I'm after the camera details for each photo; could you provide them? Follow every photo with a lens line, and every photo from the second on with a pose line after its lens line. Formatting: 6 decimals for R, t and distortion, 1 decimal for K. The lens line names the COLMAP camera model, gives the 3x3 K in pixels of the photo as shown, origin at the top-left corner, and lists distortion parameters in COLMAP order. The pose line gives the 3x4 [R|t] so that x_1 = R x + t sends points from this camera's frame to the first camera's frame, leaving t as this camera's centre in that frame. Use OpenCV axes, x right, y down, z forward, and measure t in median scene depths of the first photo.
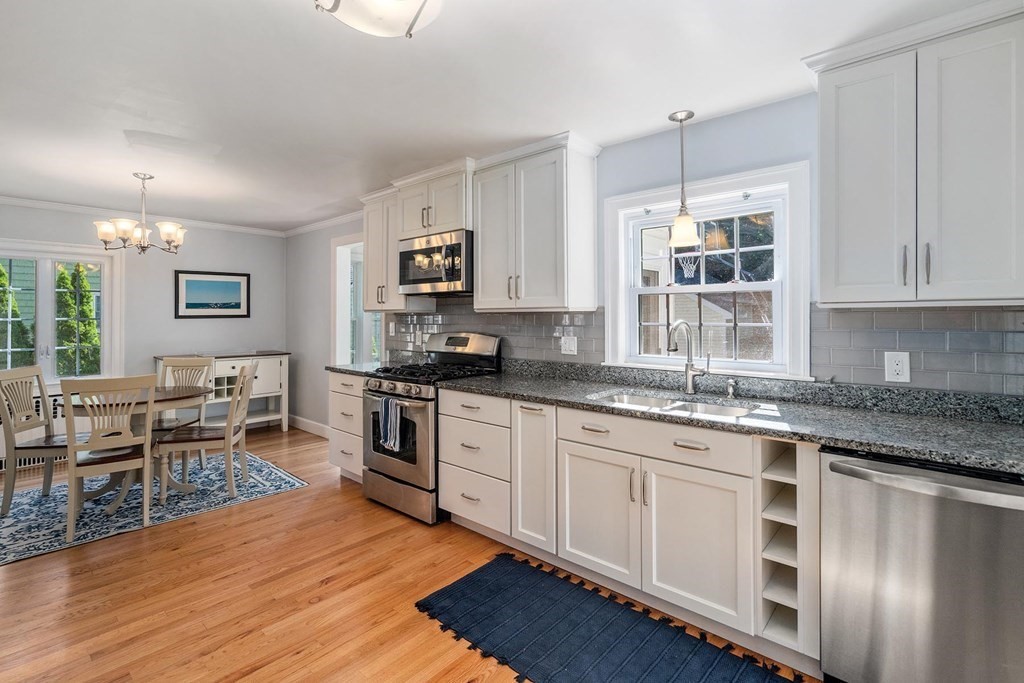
lens RADIAL K [[478.0, 0, 510.9], [0, 478.0, 312.8], [0, 0, 1]] dist [0.000231, 0.000245]
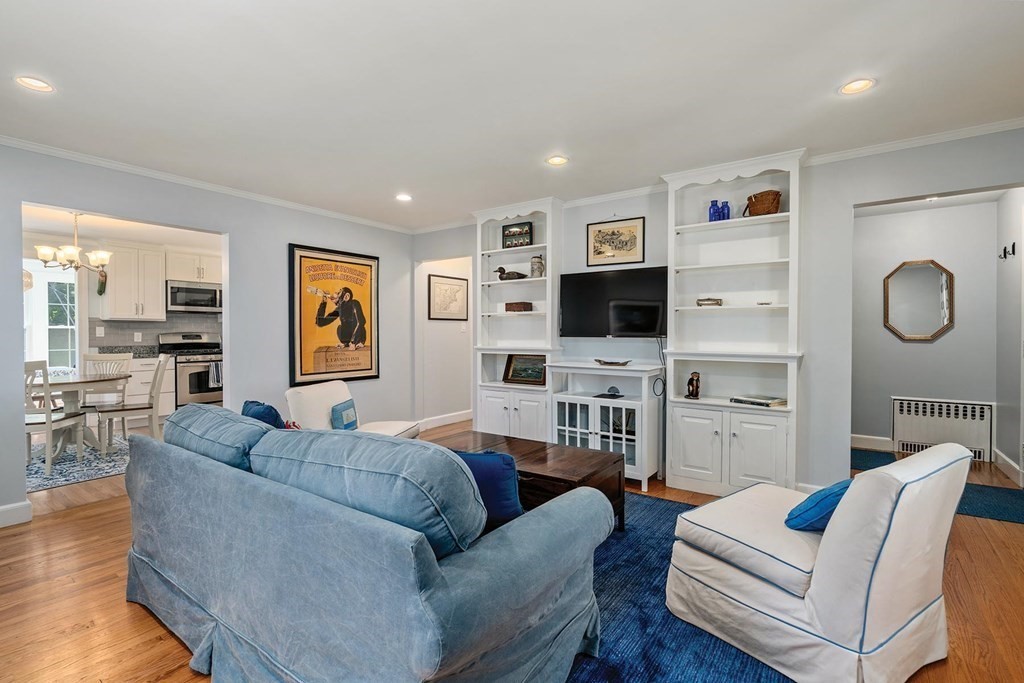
lens RADIAL K [[475.2, 0, 513.2], [0, 475.2, 335.9], [0, 0, 1]] dist [0.002182, 0.000160]
pose [[-0.106478, -0.009377, 0.994271, -2.223947], [-0.002222, 0.999955, 0.009193, 0.038126], [-0.994313, -0.001230, -0.106495, -0.059363]]
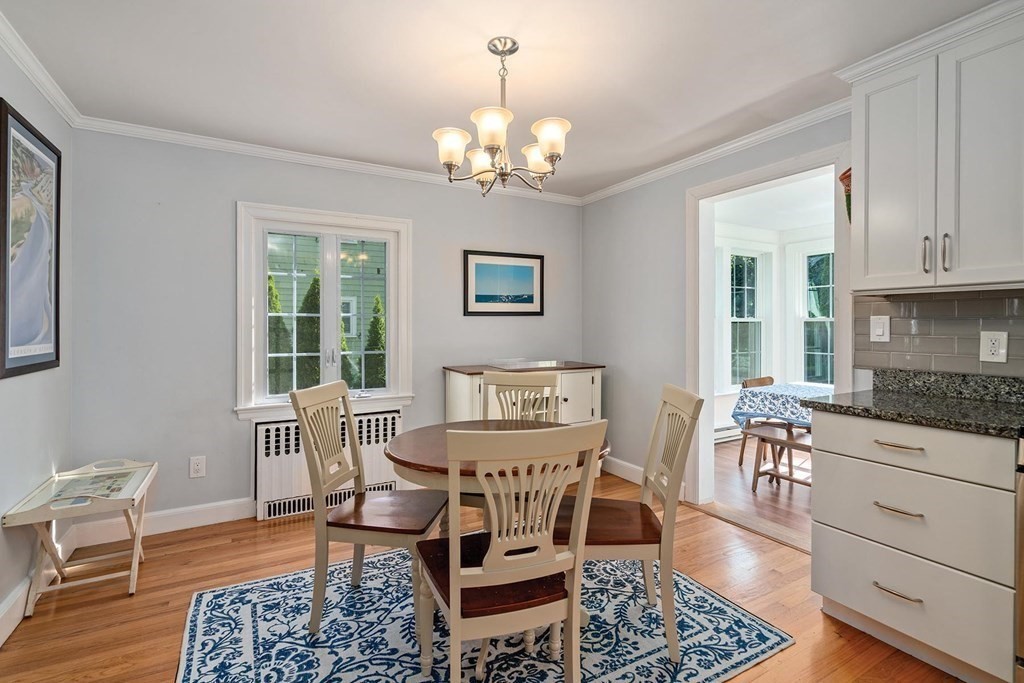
lens RADIAL K [[473.1, 0, 509.6], [0, 473.1, 328.1], [0, 0, 1]] dist [-0.002662, -0.000196]
pose [[0.946971, 0.001888, -0.321314, -0.590544], [0.002068, 0.999926, 0.011970, 0.033291], [0.321312, -0.012000, 0.946897, 0.484802]]
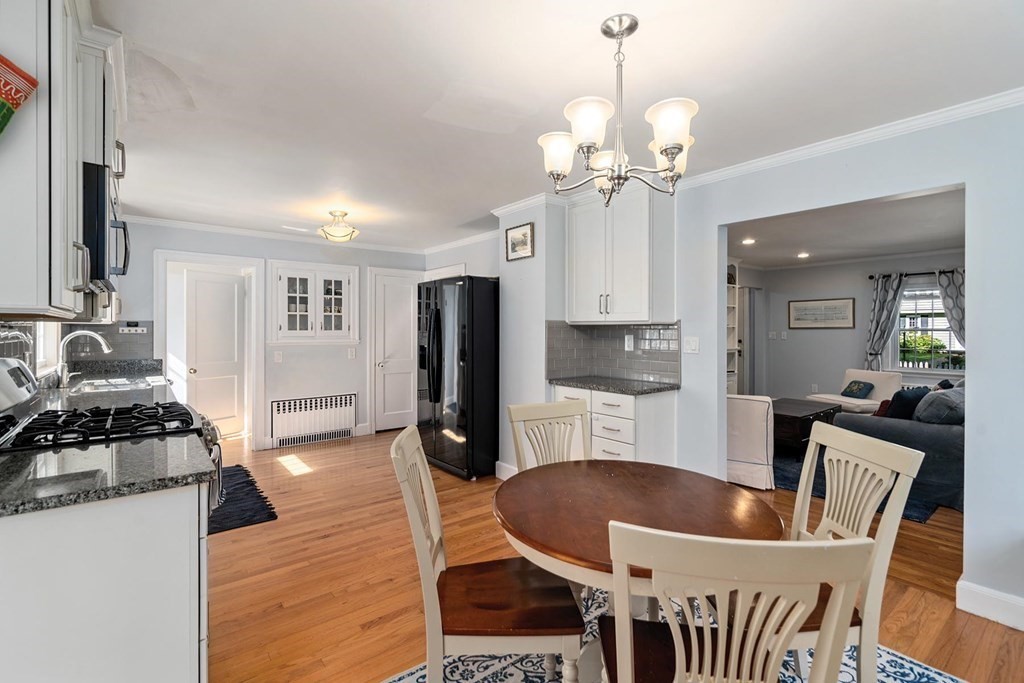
lens RADIAL K [[467.8, 0, 511.9], [0, 467.8, 329.4], [0, 0, 1]] dist [-0.001966, -0.000434]
pose [[-0.985281, 0.000890, 0.170940, -0.749012], [-0.000236, 0.999978, -0.006563, 0.014670], [-0.170943, -0.006507, -0.985260, 1.474649]]
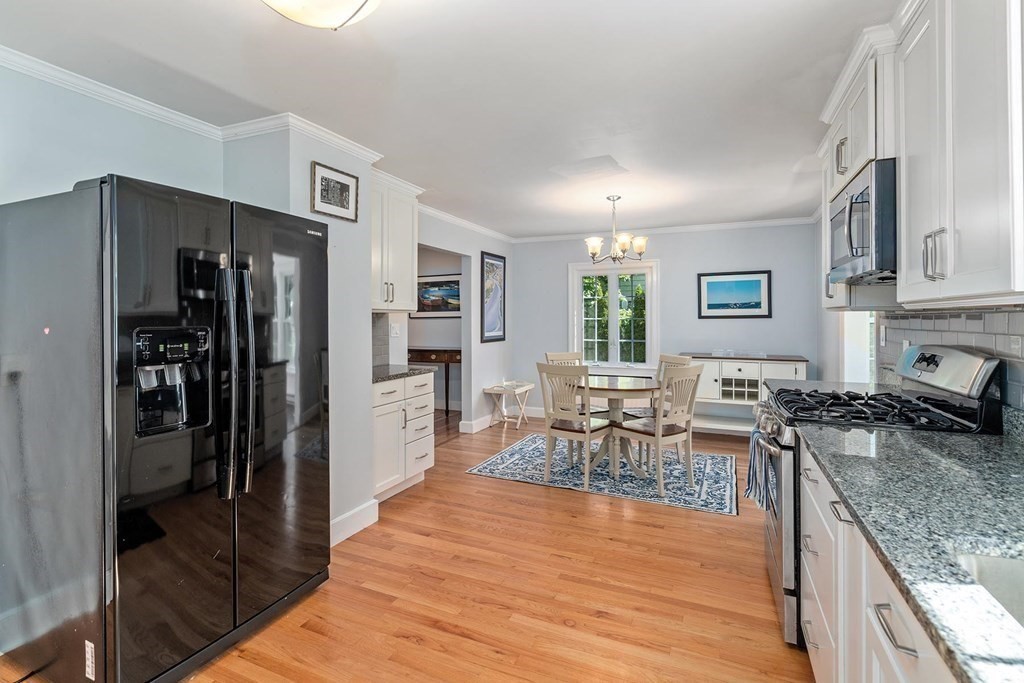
lens RADIAL K [[478.0, 0, 510.9], [0, 478.0, 312.8], [0, 0, 1]] dist [0.000231, 0.000245]
pose [[0.307755, -0.009662, -0.951417, 0.281841], [0.006817, 0.999945, -0.007949, 0.006700], [0.951441, -0.004039, 0.307804, 0.393611]]
